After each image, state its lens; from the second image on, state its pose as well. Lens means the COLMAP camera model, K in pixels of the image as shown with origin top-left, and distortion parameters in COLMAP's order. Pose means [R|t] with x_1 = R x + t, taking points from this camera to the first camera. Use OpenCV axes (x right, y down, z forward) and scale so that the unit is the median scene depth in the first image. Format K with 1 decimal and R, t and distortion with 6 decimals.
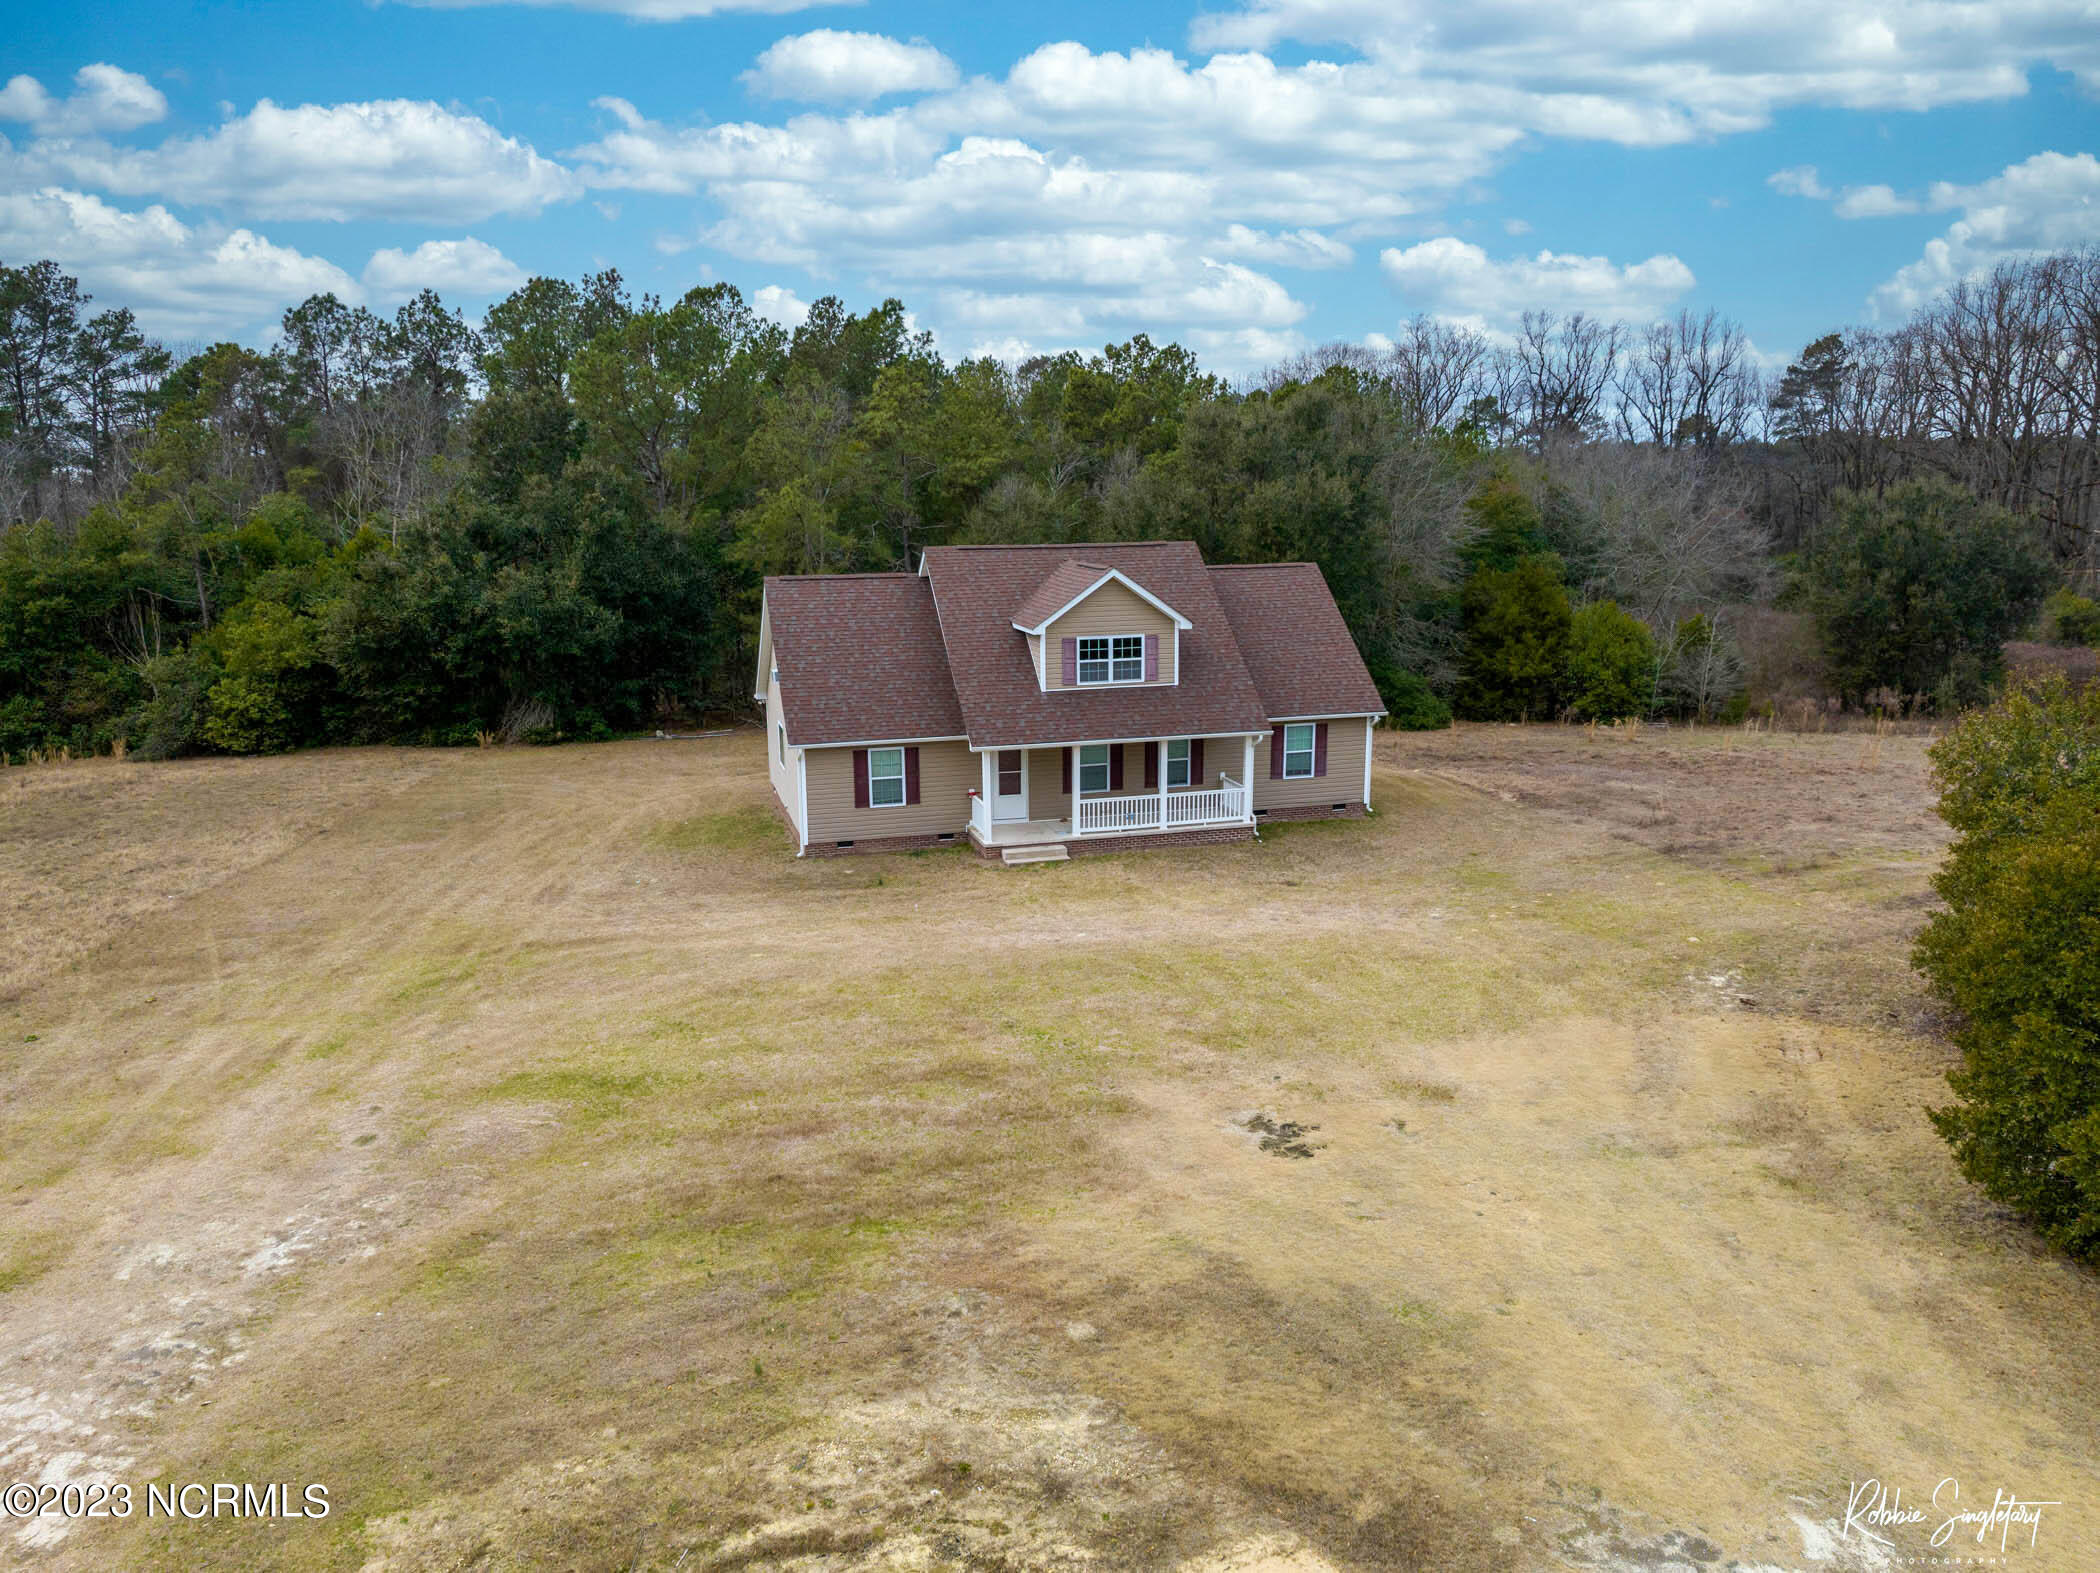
lens RADIAL K [[1487.6, 0, 1050.0], [0, 1487.6, 786.5], [0, 0, 1]] dist [-0.036069, -0.001638]
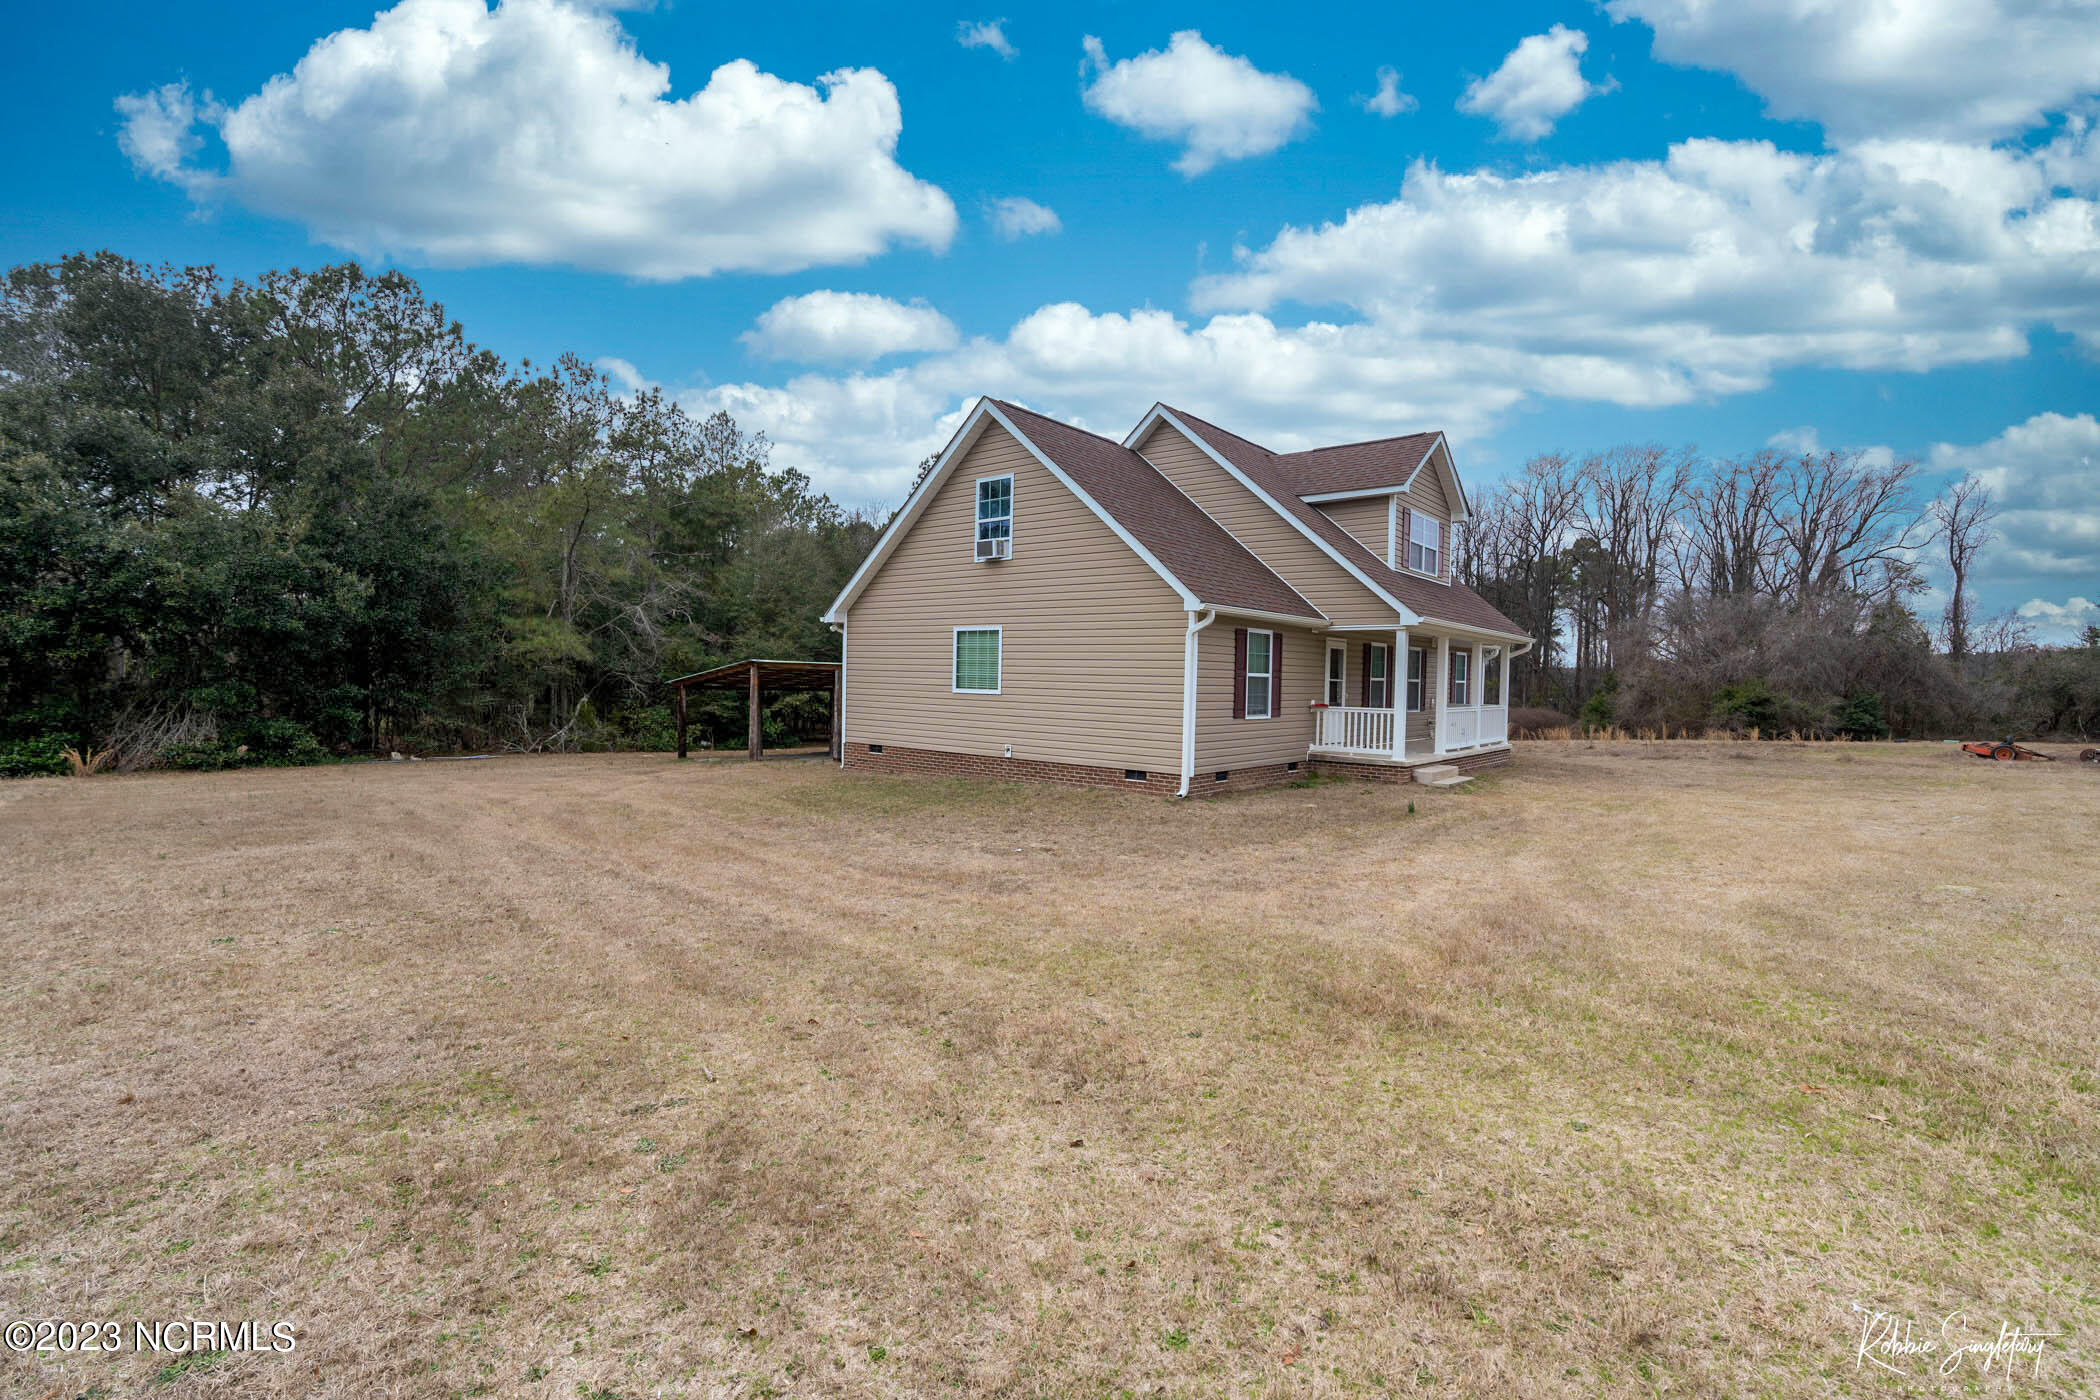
lens RADIAL K [[940.7, 0, 1050.0], [0, 940.7, 700.0], [0, 0, 1]] dist [0.001372, 0.000294]
pose [[0.829424, 0.010958, 0.558512, -0.419650], [0.087589, 0.984890, -0.149397, 0.059857], [-0.551710, 0.172833, 0.815932, 0.697904]]
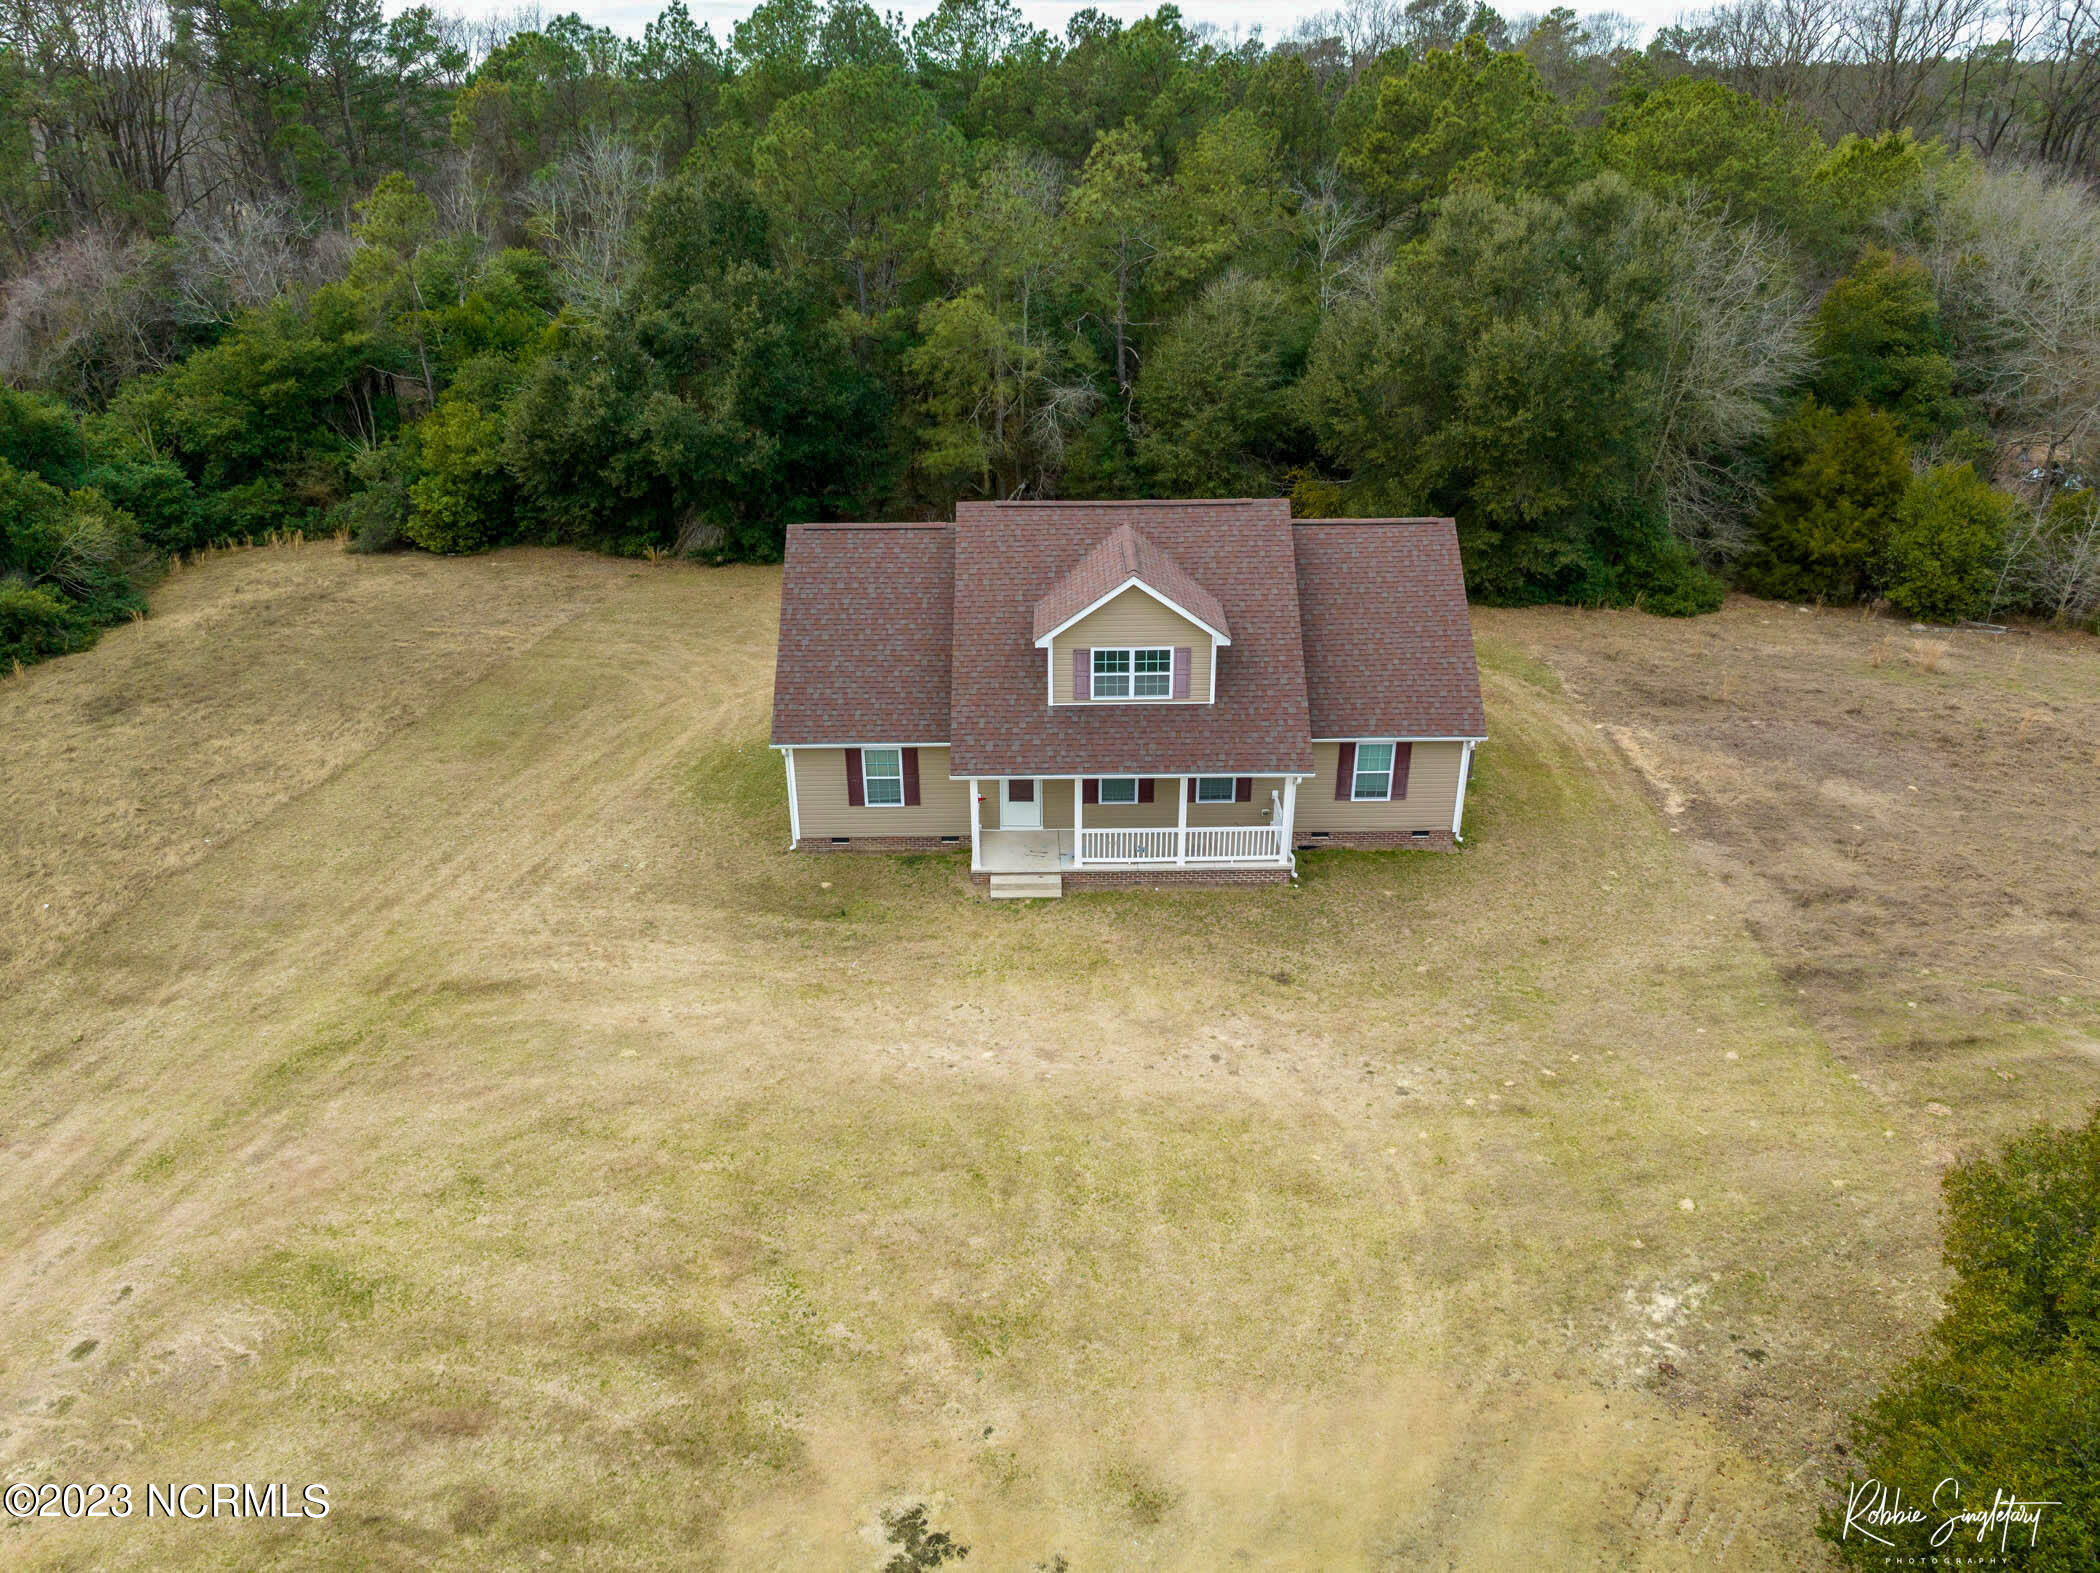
lens RADIAL K [[1487.6, 0, 1050.0], [0, 1487.6, 786.5], [0, 0, 1]] dist [-0.036069, -0.001638]
pose [[0.962599, 0.119281, -0.243258, 0.211217], [-0.055629, 0.965754, 0.253425, -0.236212], [0.265157, -0.230414, 0.936270, 0.163122]]
